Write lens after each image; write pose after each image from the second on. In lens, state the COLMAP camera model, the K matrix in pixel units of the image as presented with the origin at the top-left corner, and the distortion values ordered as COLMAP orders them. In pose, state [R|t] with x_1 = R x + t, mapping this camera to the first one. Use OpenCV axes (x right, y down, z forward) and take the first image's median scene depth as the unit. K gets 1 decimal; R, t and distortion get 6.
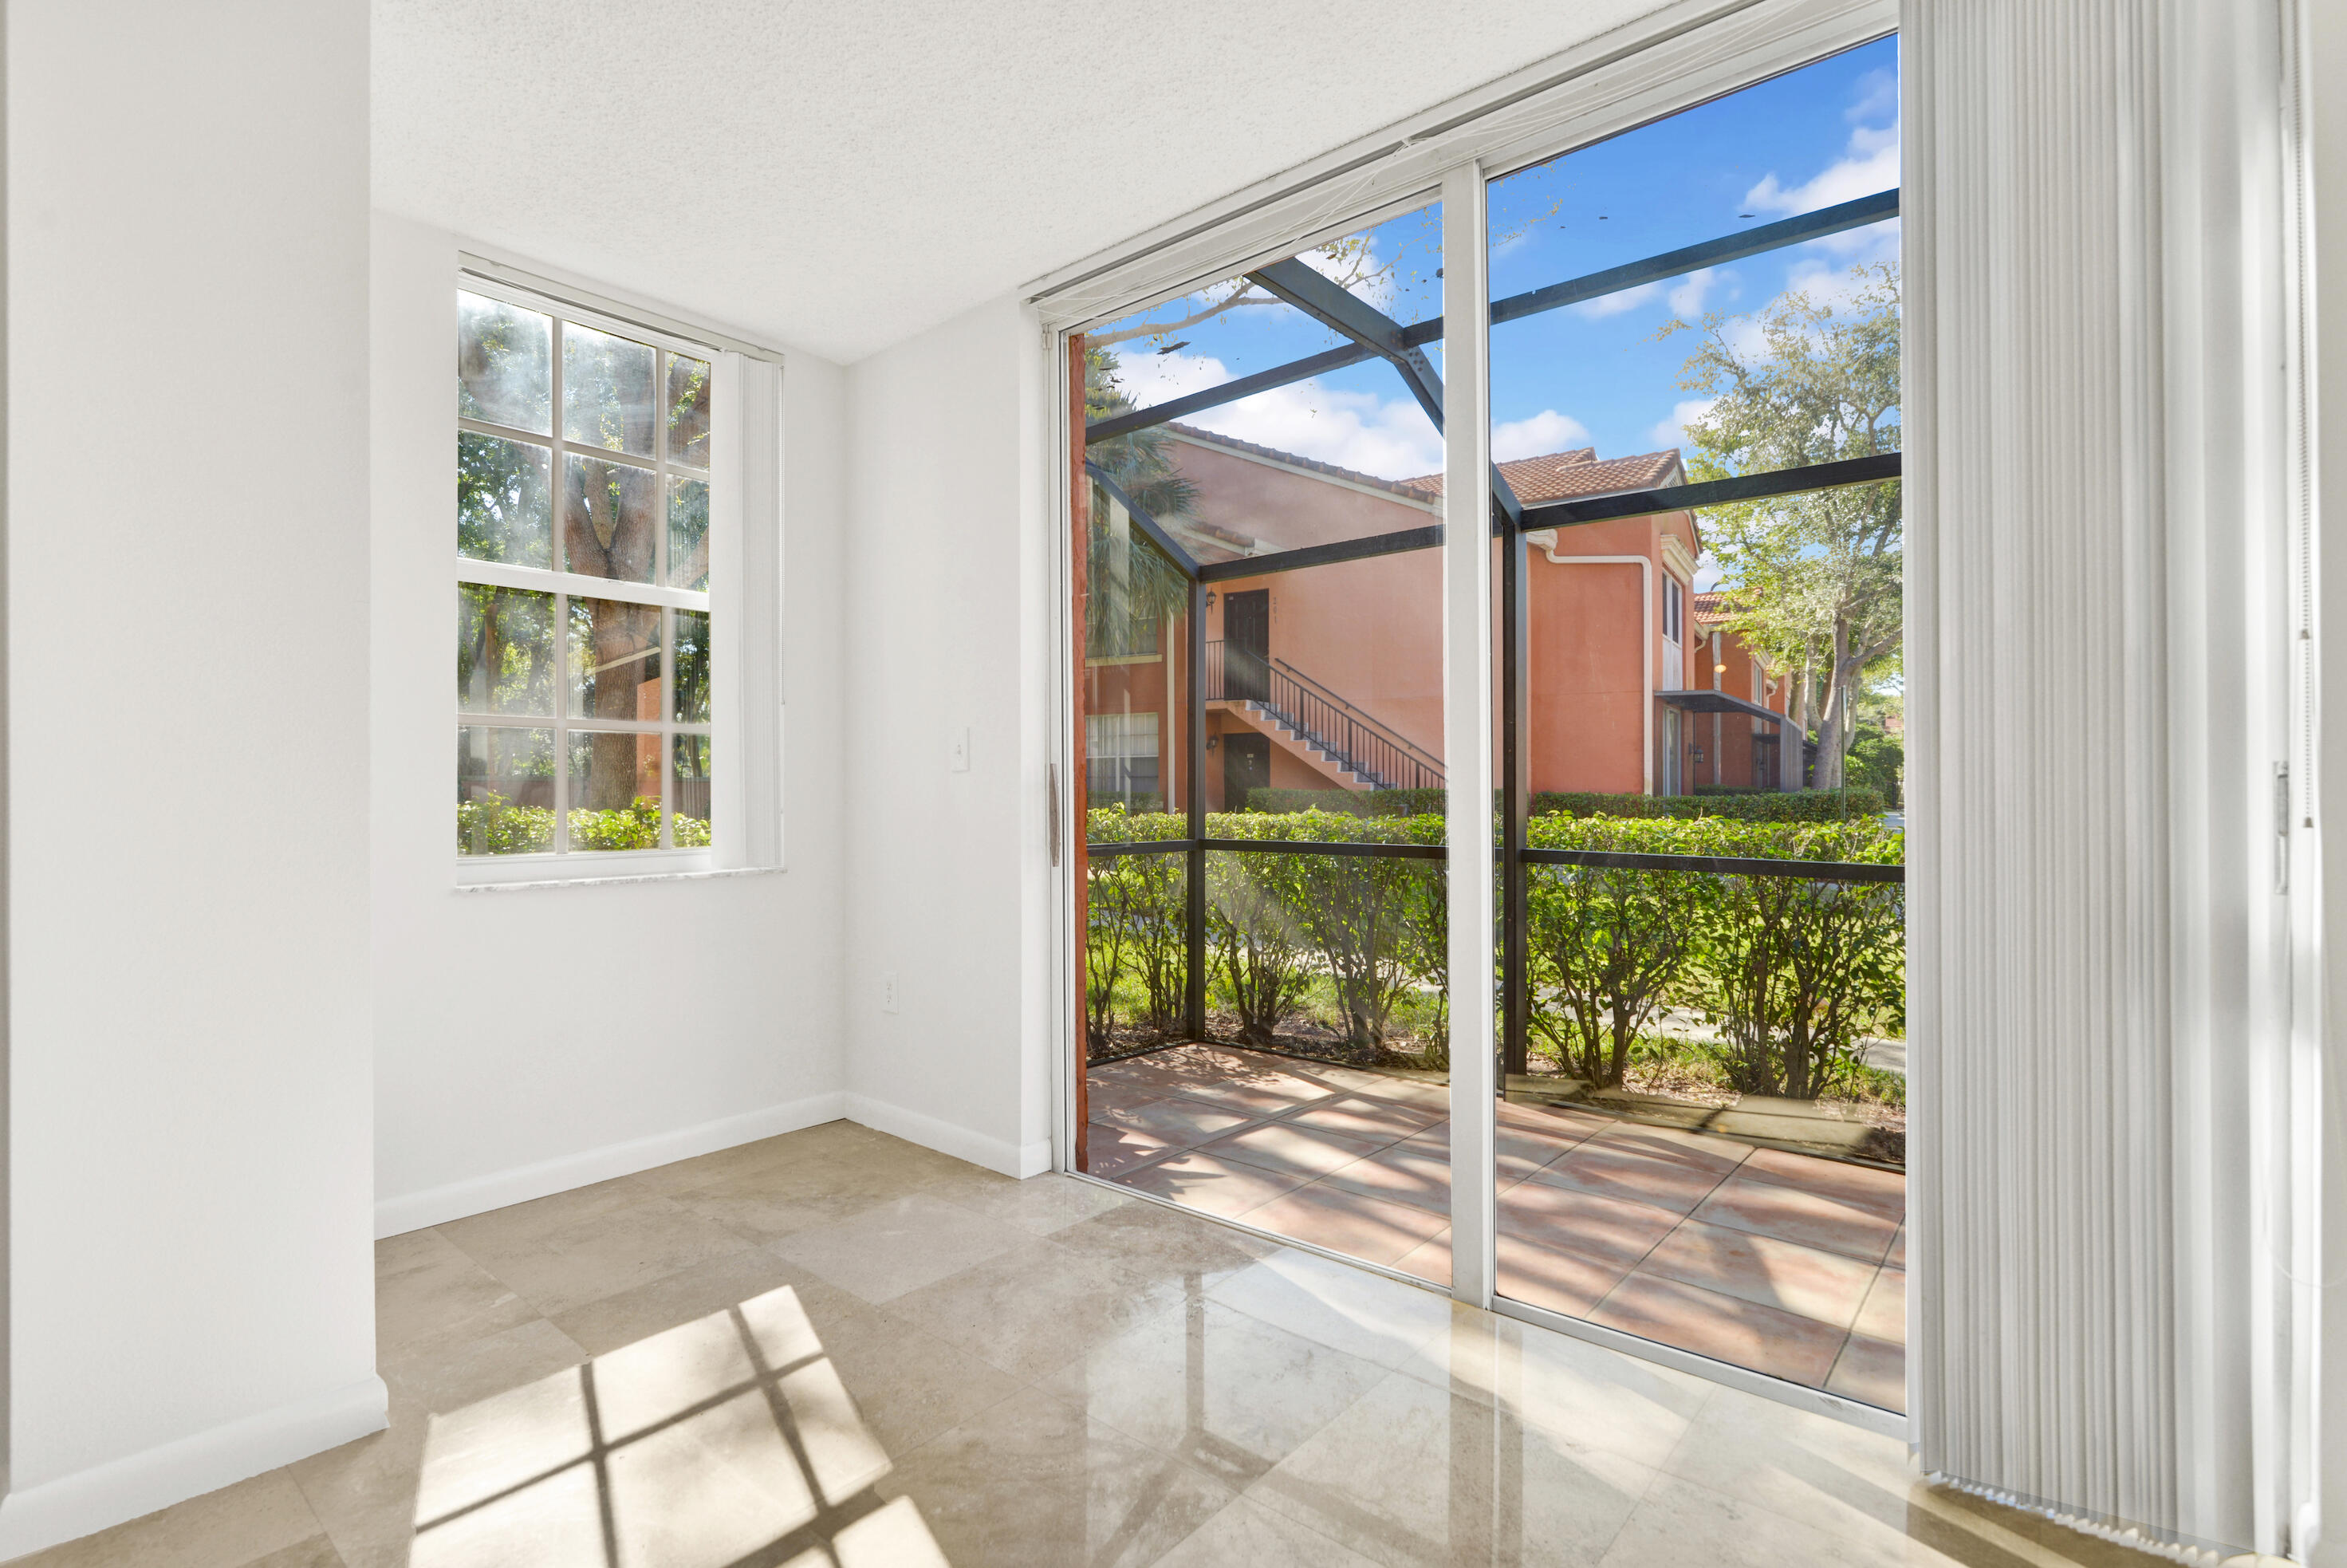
lens RADIAL K [[1110.6, 0, 1173.5], [0, 1110.6, 784.0], [0, 0, 1]] dist [0.000386, 0.000186]
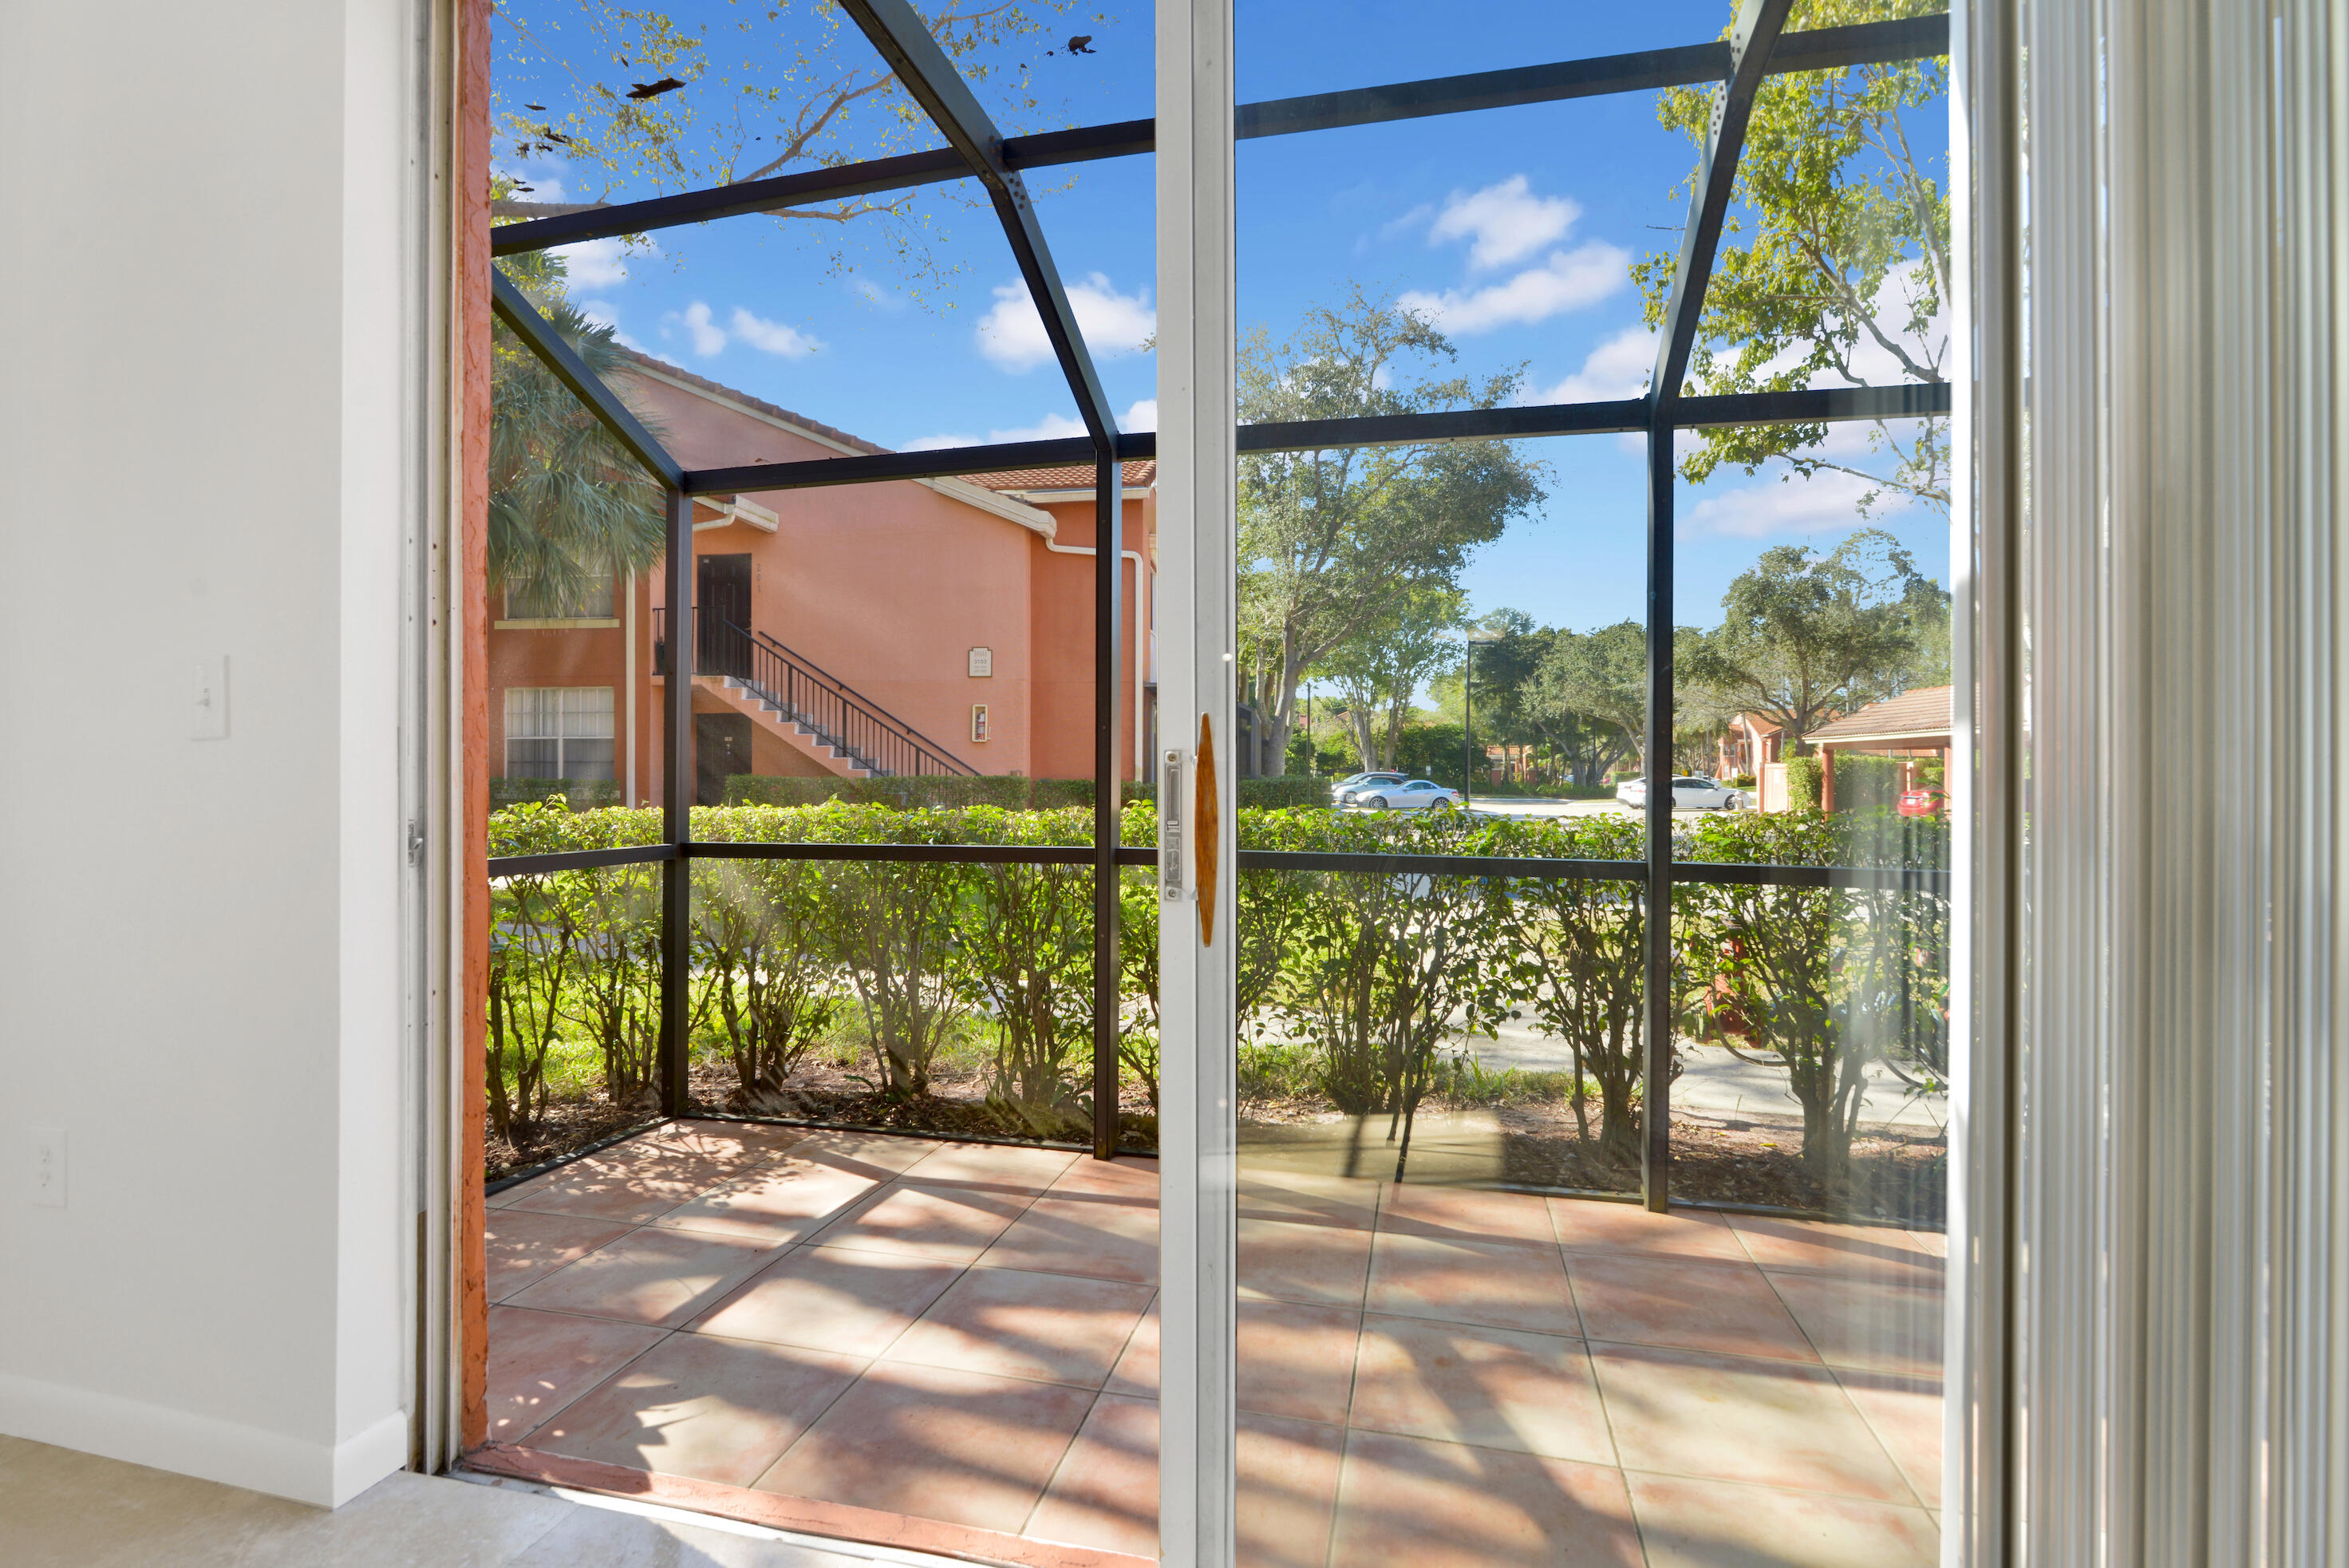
lens RADIAL K [[1111.5, 0, 1174.5], [0, 1111.5, 784.0], [0, 0, 1]] dist [0.000386, 0.000186]
pose [[0.898524, -0.002364, 0.438919, -0.004909], [-0.002555, 0.999940, 0.010614, 0.002066], [-0.438918, -0.010658, 0.898464, 0.175056]]
